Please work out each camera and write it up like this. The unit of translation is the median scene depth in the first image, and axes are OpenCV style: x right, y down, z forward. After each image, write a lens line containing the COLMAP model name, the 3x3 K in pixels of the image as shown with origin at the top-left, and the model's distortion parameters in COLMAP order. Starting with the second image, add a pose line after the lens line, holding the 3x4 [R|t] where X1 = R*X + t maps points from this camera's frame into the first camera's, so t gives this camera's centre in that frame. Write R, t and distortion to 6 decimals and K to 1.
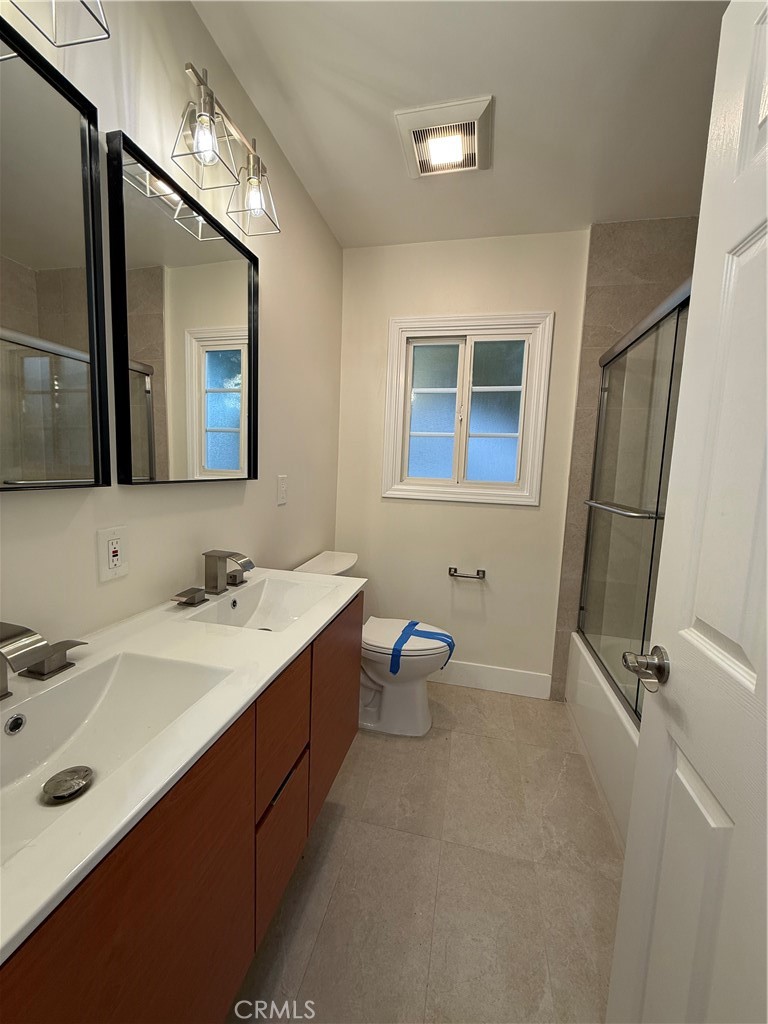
lens RADIAL K [[408.0, 0, 381.5], [0, 408.0, 512.6], [0, 0, 1]] dist [0.000058, -0.000101]
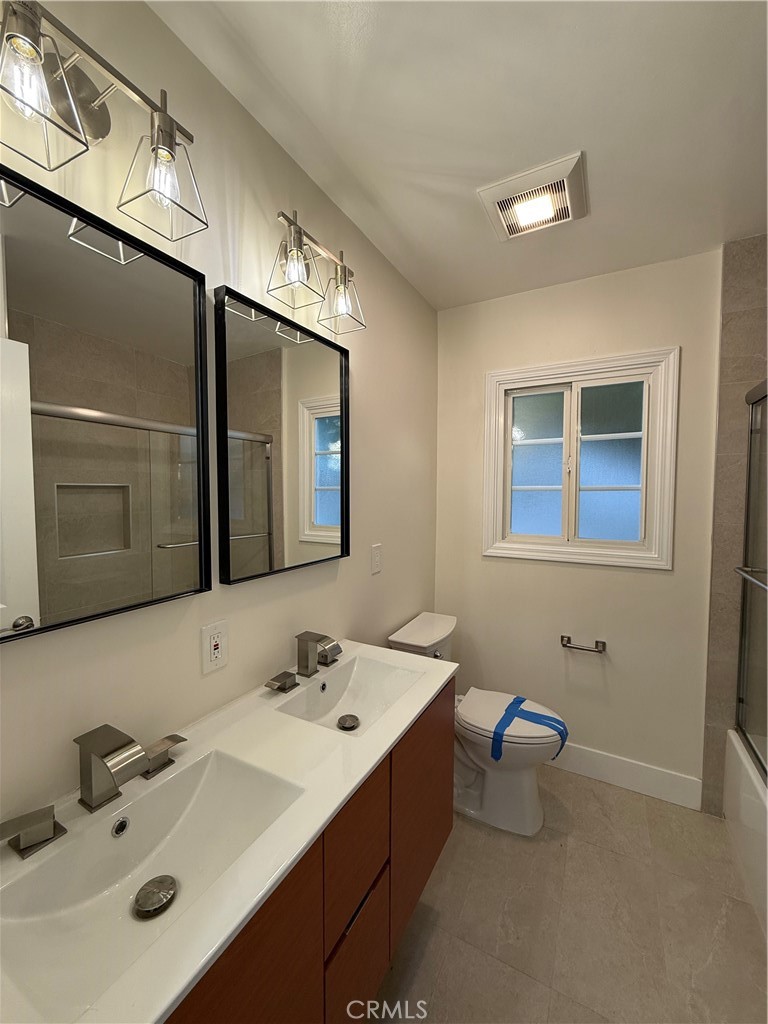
lens RADIAL K [[408.0, 0, 383.2], [0, 408.0, 510.7], [0, 0, 1]] dist [0.000058, -0.000101]
pose [[0.962070, -0.025020, -0.271653, 0.046120], [0.006876, 0.997693, -0.067540, -0.094137], [0.272716, 0.063110, 0.960022, 0.018341]]
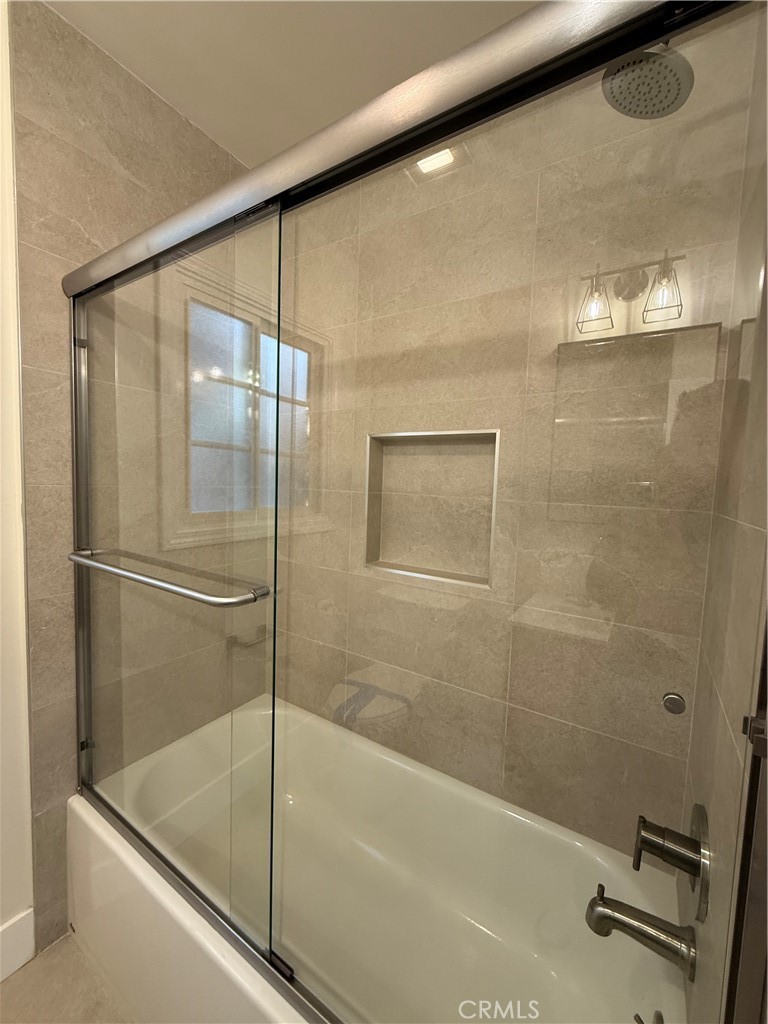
lens RADIAL K [[408.0, 0, 386.4], [0, 408.0, 509.0], [0, 0, 1]] dist [0.000058, -0.000101]
pose [[0.344041, -0.095126, 0.934123, 0.164793], [0.078901, 0.994265, 0.072191, -0.092139], [-0.935634, 0.048867, 0.349574, 0.449001]]
